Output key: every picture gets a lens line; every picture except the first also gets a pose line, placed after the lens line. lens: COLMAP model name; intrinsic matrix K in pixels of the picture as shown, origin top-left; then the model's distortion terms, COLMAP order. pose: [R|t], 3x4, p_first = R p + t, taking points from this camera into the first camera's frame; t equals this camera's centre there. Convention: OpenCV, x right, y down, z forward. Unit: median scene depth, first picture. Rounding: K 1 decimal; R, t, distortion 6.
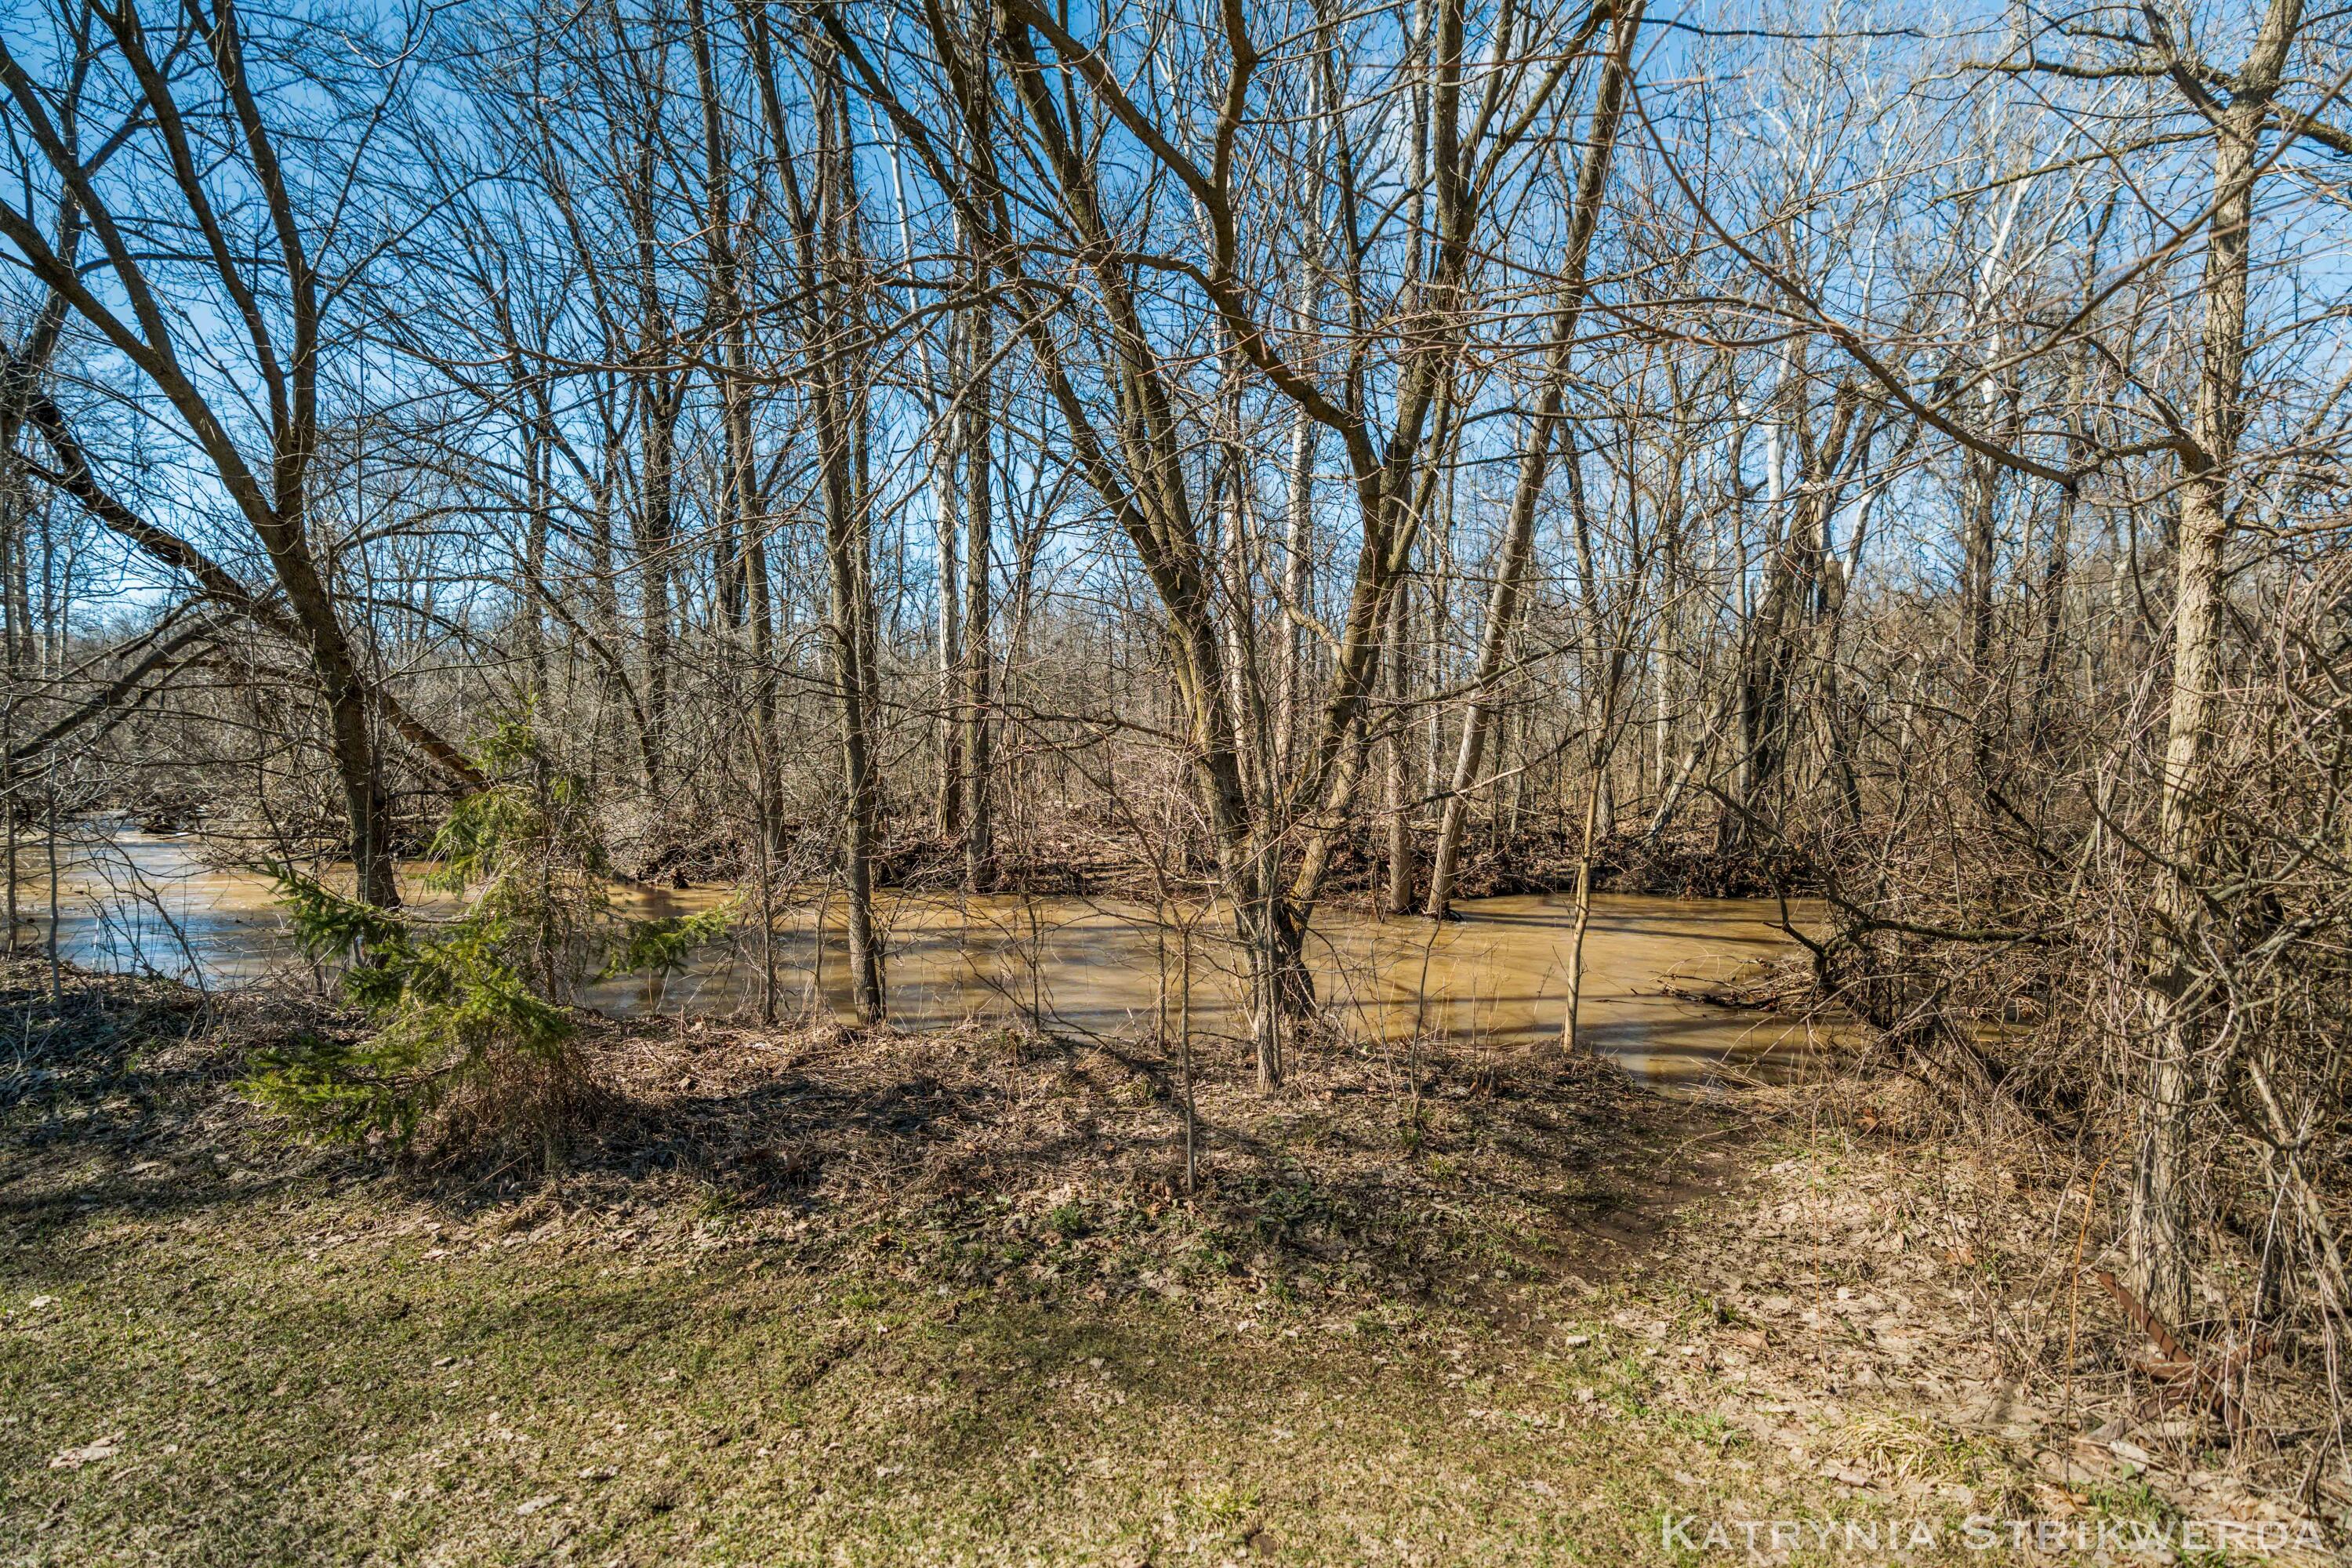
lens RADIAL K [[1068.5, 0, 1177.9], [0, 1068.5, 785.4], [0, 0, 1]] dist [0.001328, 0.001659]
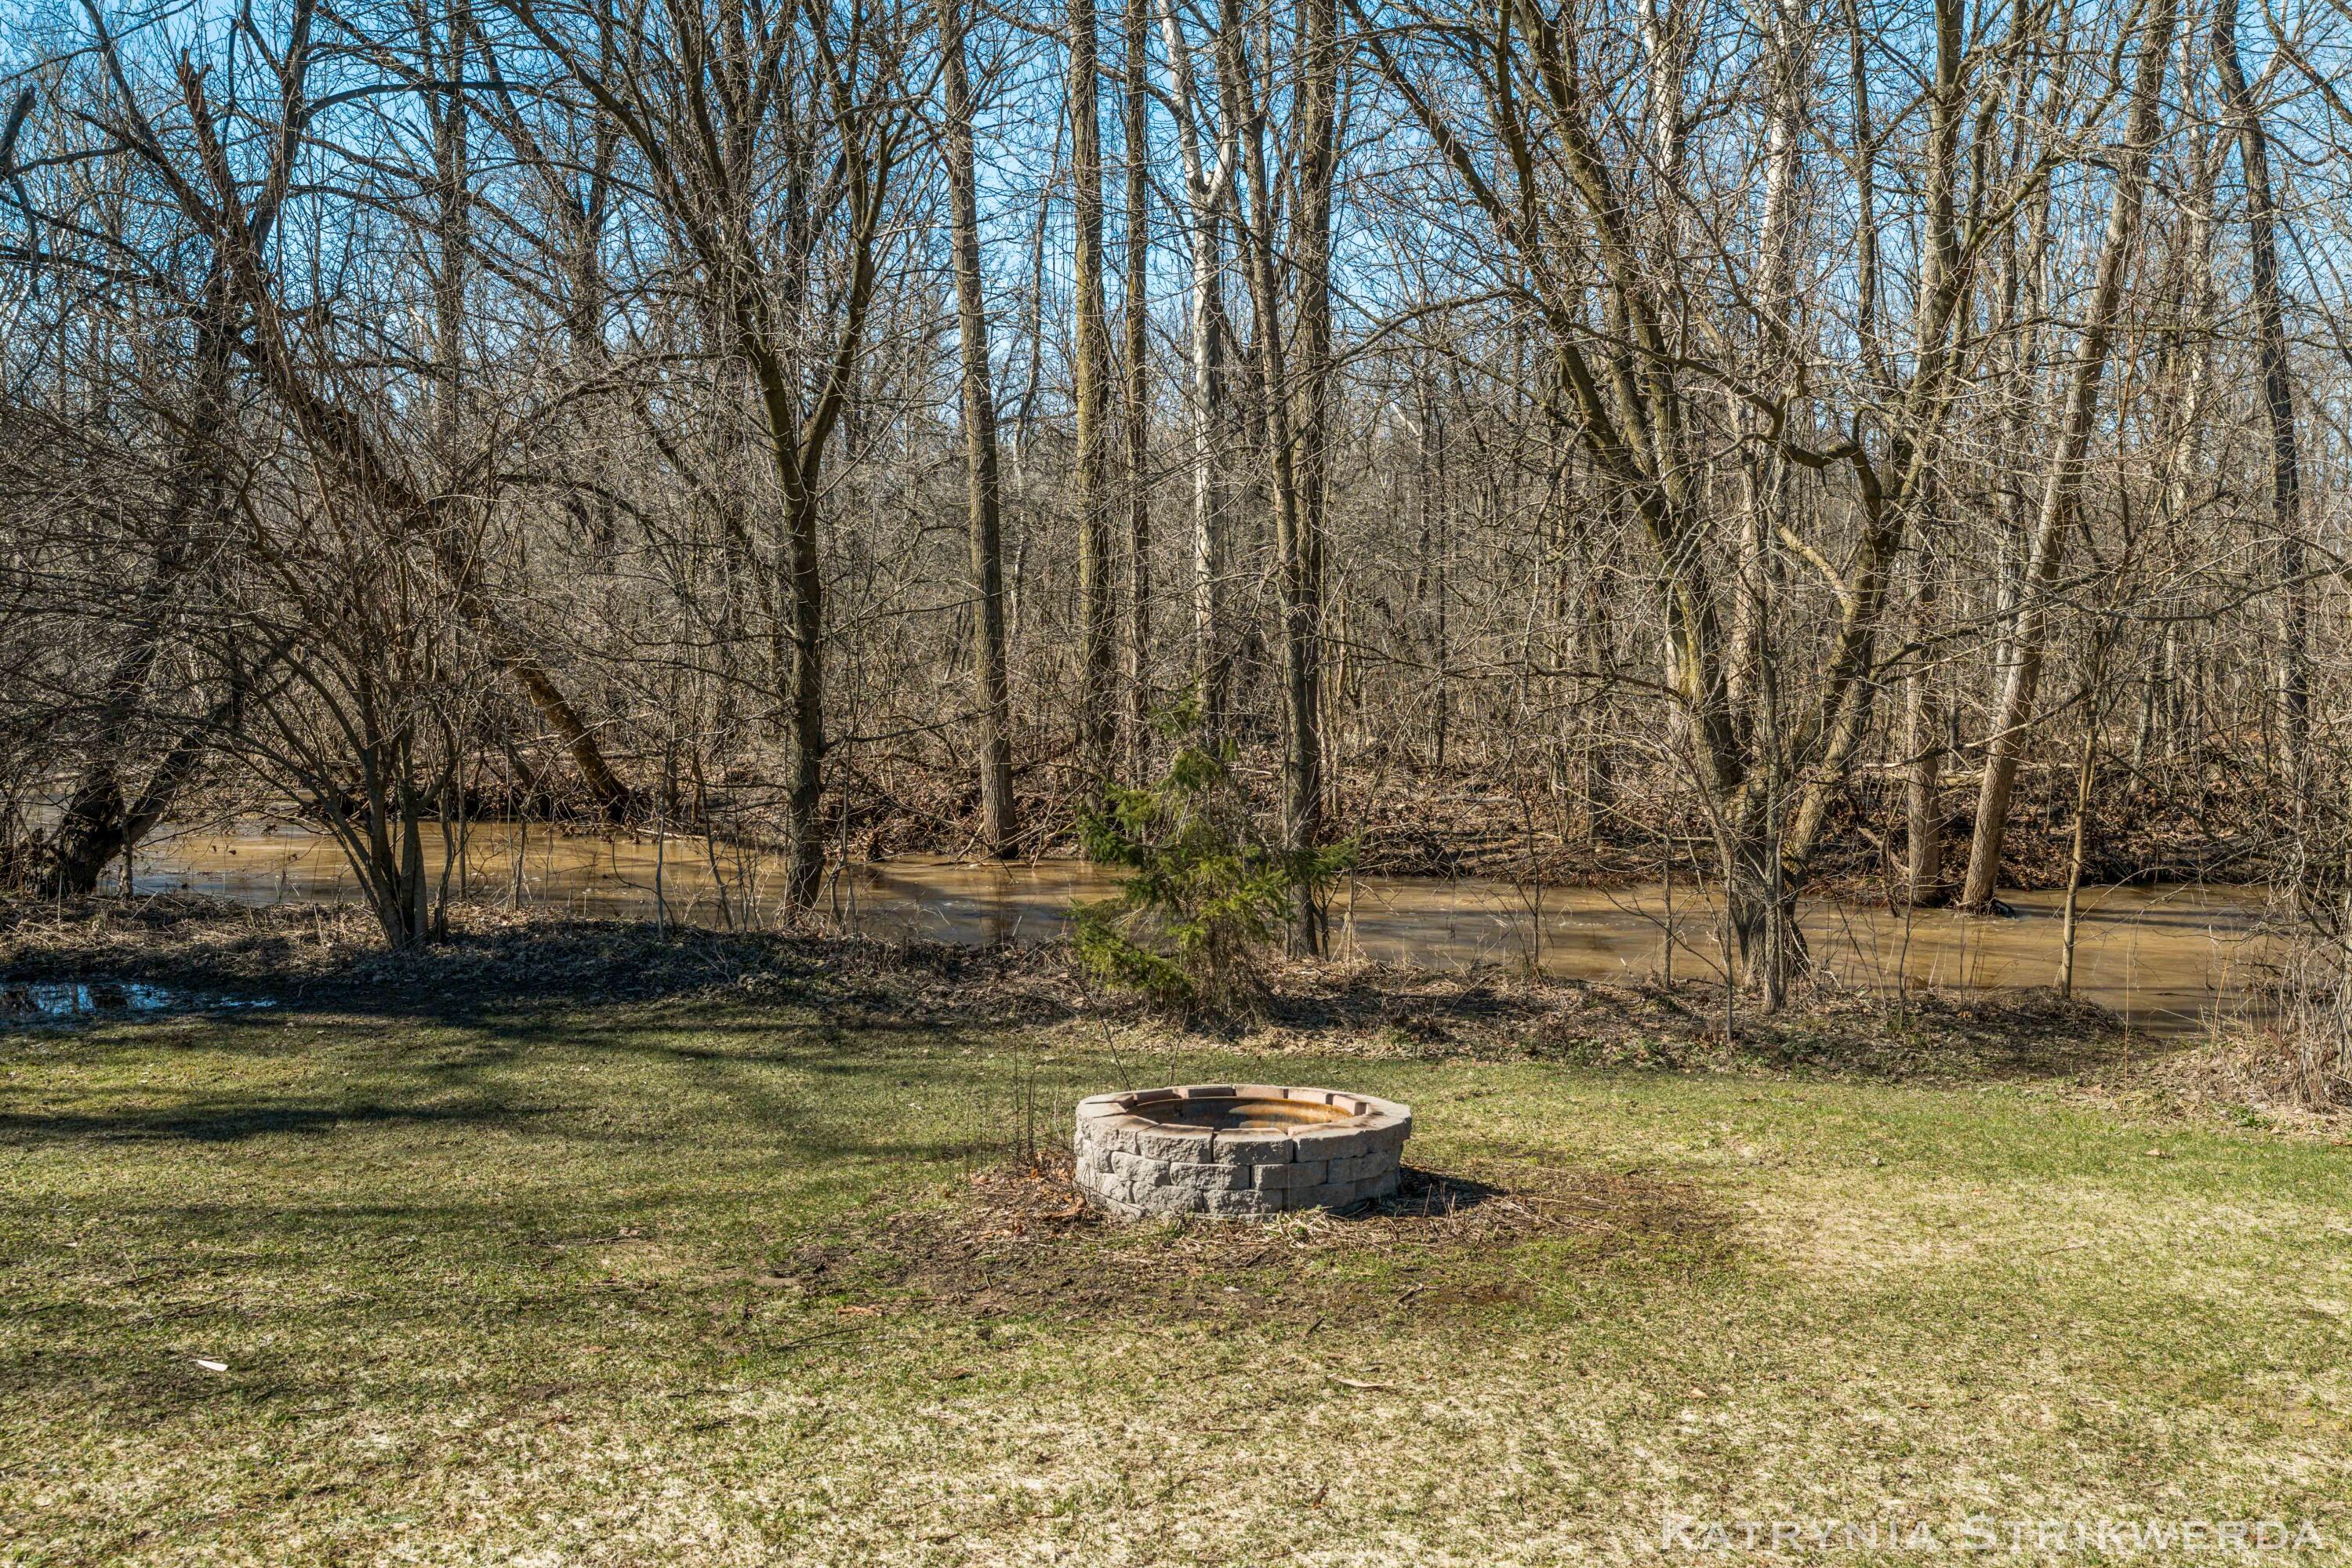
lens RADIAL K [[2342.0, 0, 1183.0], [0, 2342.0, 788.1], [0, 0, 1]] dist [0.020113, 0.000000]
pose [[0.993317, 0.005537, -0.115286, -0.226874], [-0.000322, 0.998978, 0.045206, -0.060236], [0.115419, -0.044867, 0.992303, -1.372269]]
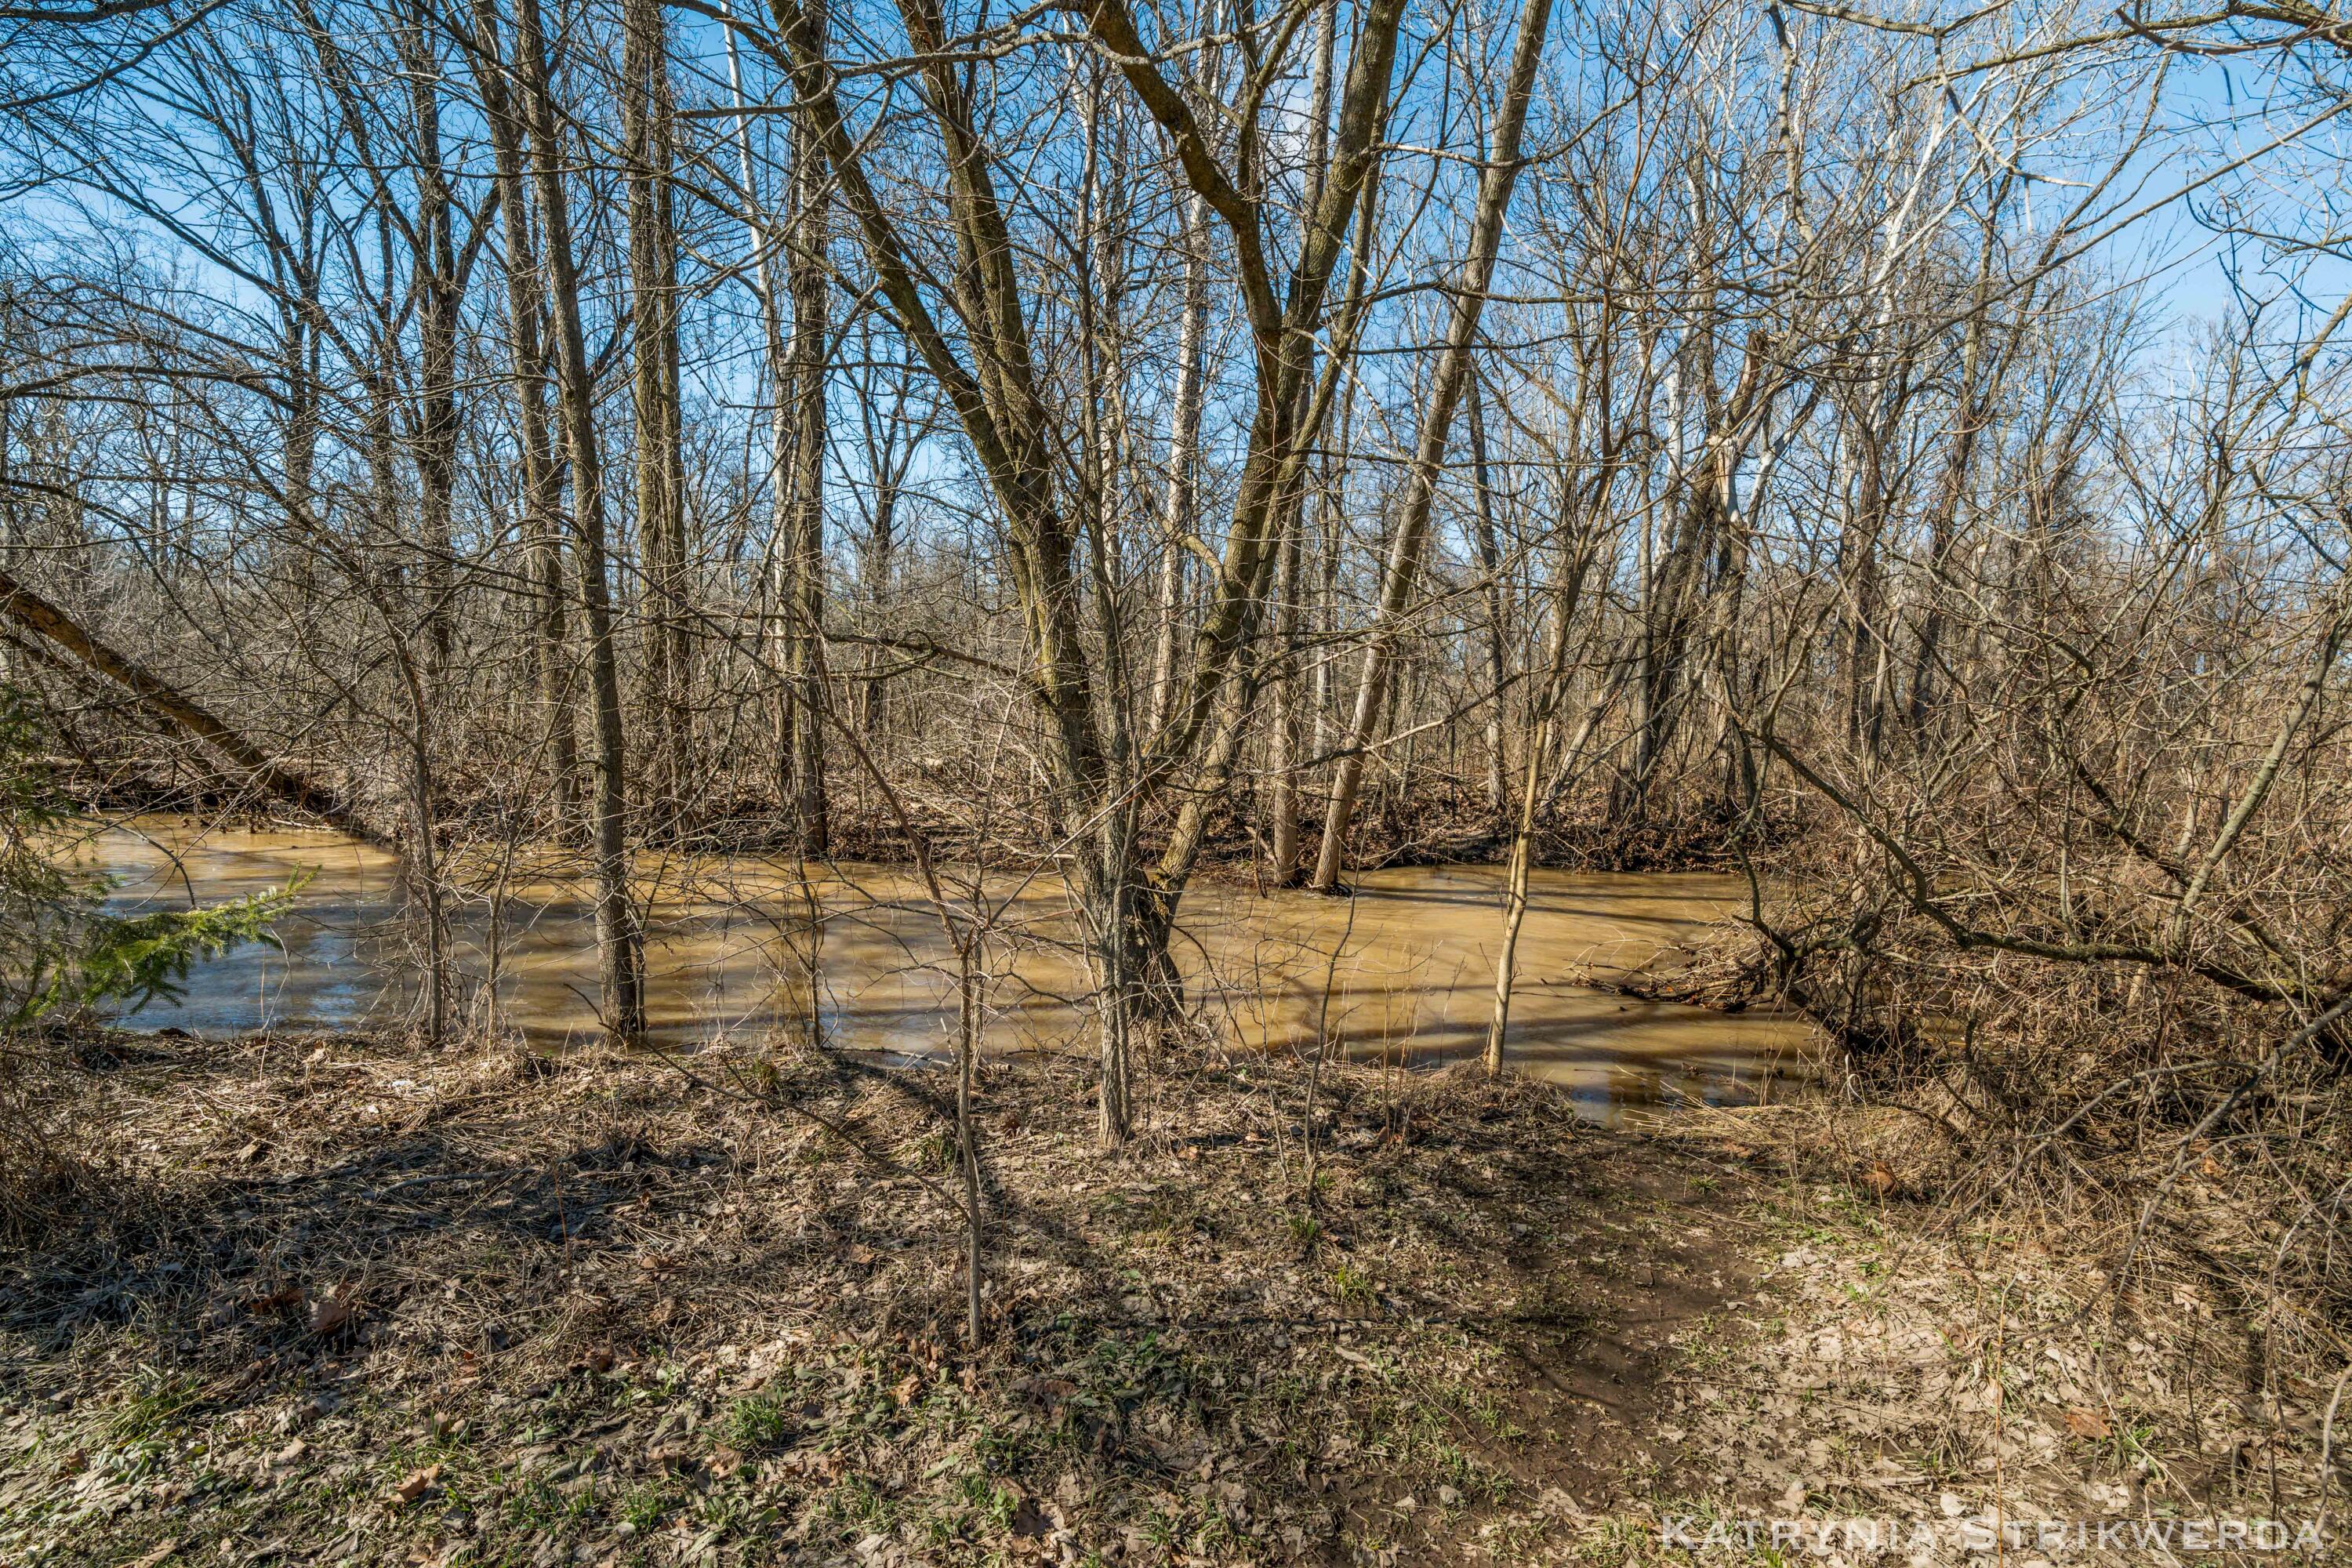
lens RADIAL K [[1068.5, 0, 1169.9], [0, 1068.5, 797.6], [0, 0, 1]] dist [0.001328, 0.001659]
pose [[0.994702, 0.015437, 0.101630, 0.042429], [-0.020193, 0.998740, 0.045943, 0.011175], [-0.100793, -0.047751, 0.993761, 0.256325]]
